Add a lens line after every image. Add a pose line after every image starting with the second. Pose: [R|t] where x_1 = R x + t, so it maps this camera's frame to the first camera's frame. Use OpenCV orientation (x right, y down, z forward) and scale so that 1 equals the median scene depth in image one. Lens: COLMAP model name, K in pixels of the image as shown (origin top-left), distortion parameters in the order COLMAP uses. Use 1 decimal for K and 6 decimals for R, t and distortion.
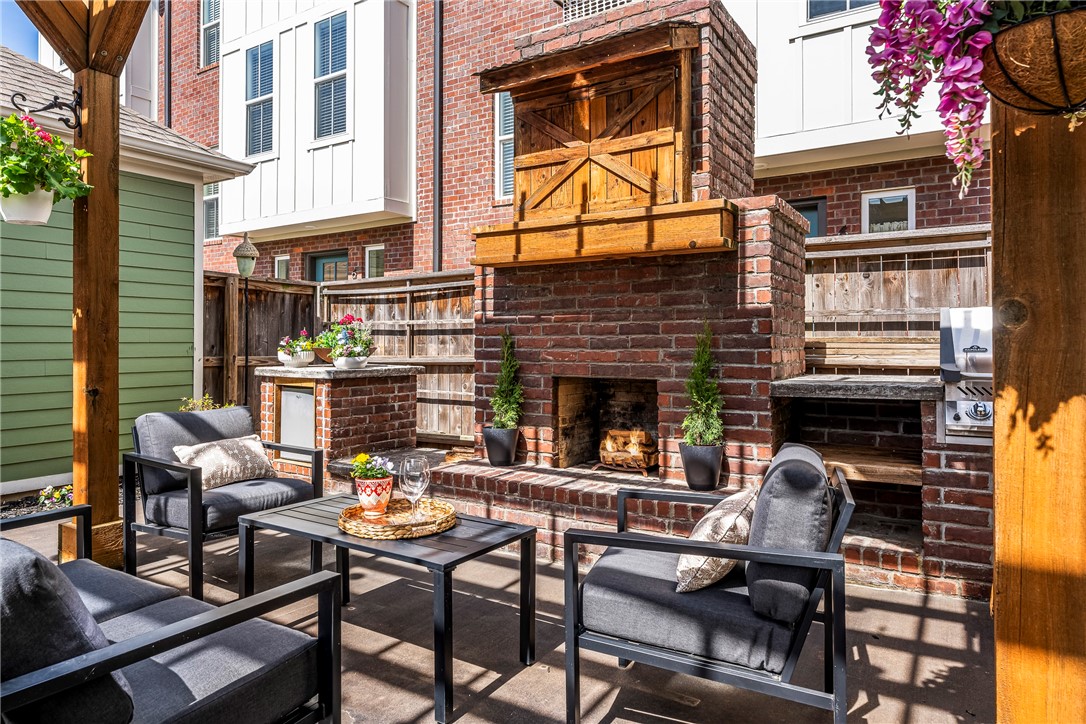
lens RADIAL K [[653.9, 0, 541.2], [0, 653.9, 329.7], [0, 0, 1]] dist [-0.002368, -0.000127]
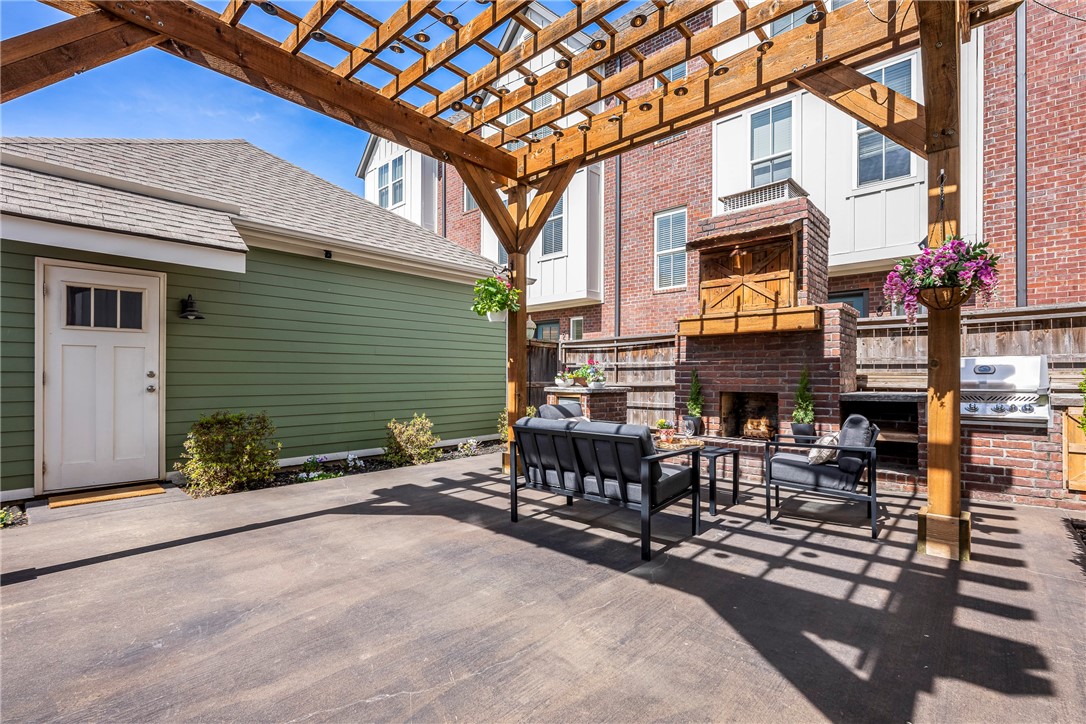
lens RADIAL K [[500.0, 0, 547.1], [0, 500.0, 372.3], [0, 0, 1]] dist [-0.002925, -0.000299]
pose [[0.987498, 0.002895, -0.157603, -0.255618], [-0.001141, 0.999936, 0.011223, -0.003376], [0.157625, -0.010903, 0.987439, -0.575818]]
